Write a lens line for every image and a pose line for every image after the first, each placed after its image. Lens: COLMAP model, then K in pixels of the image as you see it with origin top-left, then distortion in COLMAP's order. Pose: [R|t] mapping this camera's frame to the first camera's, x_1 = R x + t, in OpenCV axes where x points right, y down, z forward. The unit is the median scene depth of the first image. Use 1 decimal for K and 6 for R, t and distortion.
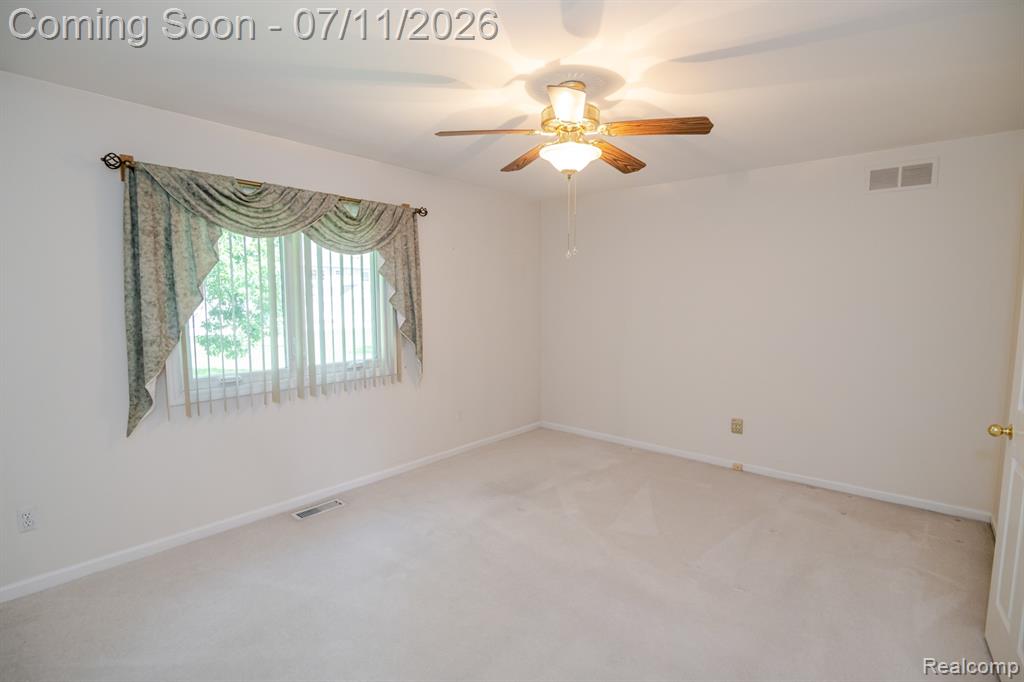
lens RADIAL K [[485.8, 0, 508.5], [0, 485.8, 338.4], [0, 0, 1]] dist [-0.014167, 0.000832]
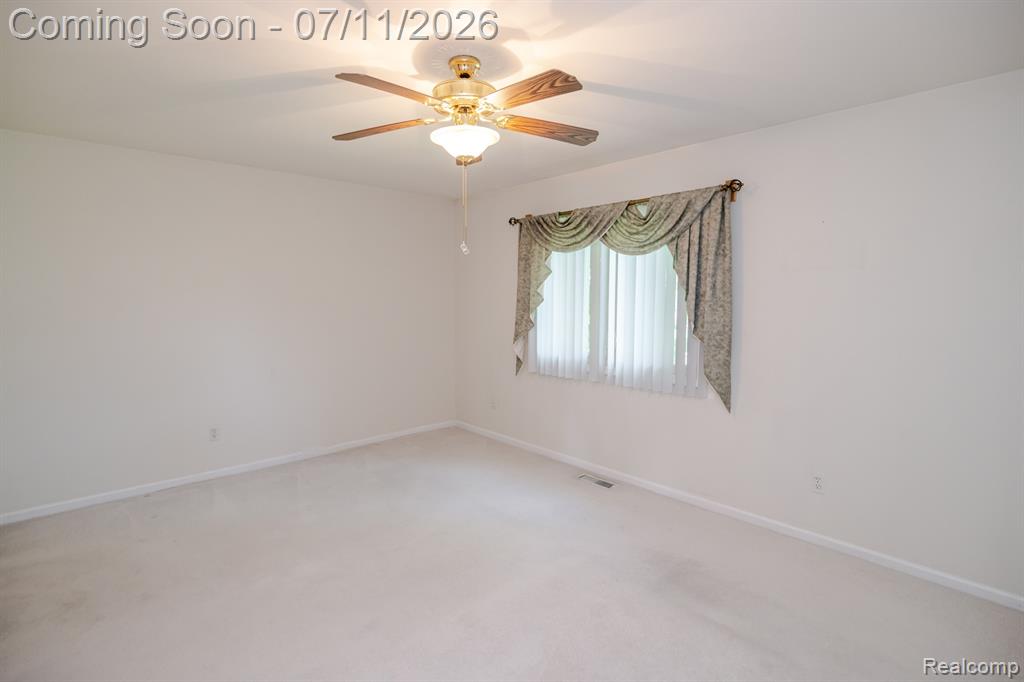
lens RADIAL K [[485.8, 0, 508.5], [0, 485.8, 338.4], [0, 0, 1]] dist [-0.014167, 0.000832]
pose [[-0.036824, 0.056953, -0.997698, 0.761502], [-0.104027, 0.992732, 0.060510, -0.038635], [0.993893, 0.106015, -0.030631, 0.860116]]
